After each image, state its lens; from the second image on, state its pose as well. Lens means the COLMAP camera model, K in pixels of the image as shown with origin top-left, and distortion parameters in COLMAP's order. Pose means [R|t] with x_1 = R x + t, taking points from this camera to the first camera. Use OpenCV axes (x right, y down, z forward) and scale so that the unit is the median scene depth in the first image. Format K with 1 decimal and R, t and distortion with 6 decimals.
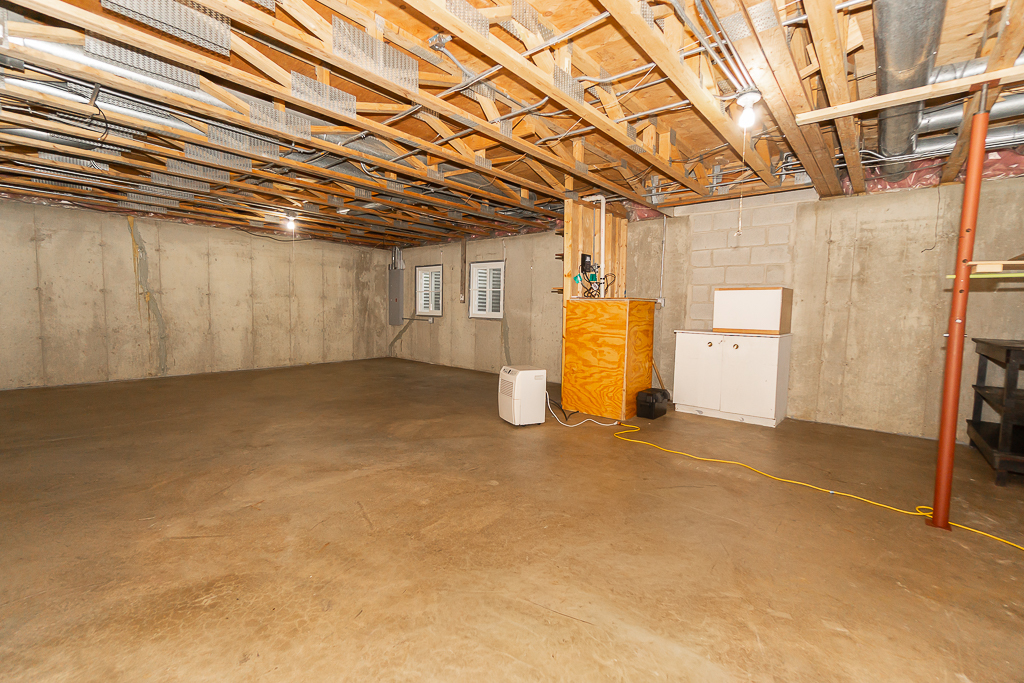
lens RADIAL K [[442.9, 0, 510.9], [0, 442.9, 341.7], [0, 0, 1]] dist [-0.005484, 0.000860]
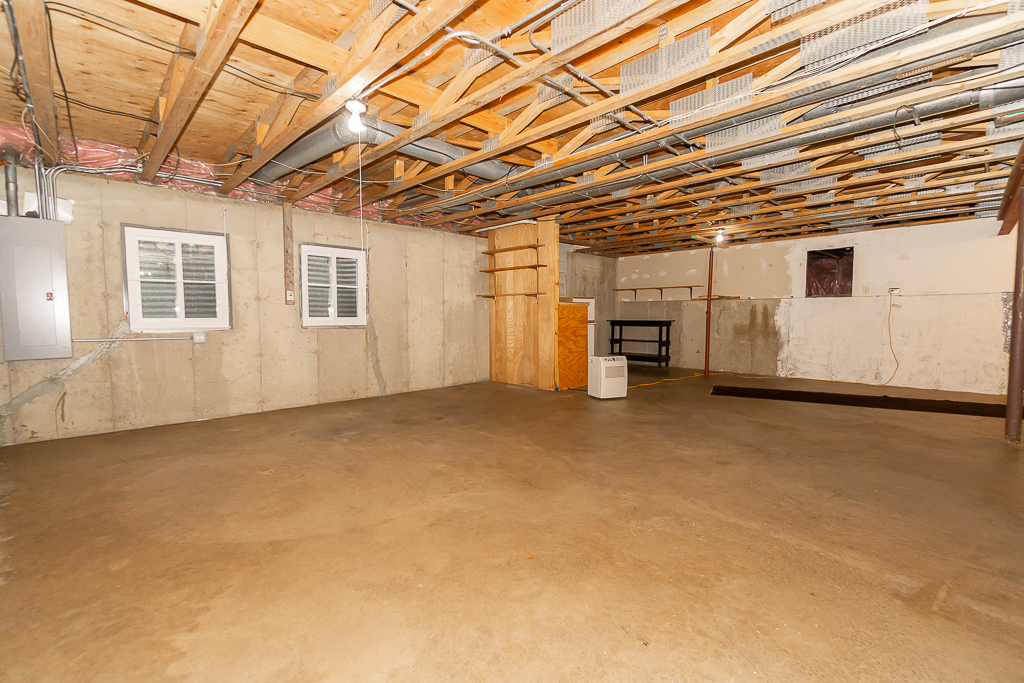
lens RADIAL K [[442.9, 0, 510.2], [0, 442.9, 342.1], [0, 0, 1]] dist [-0.005484, 0.000860]
pose [[0.092736, -0.083149, 0.992213, -0.807085], [0.080509, 0.993870, 0.075763, -0.064464], [-0.992430, 0.072856, 0.098862, 0.716967]]
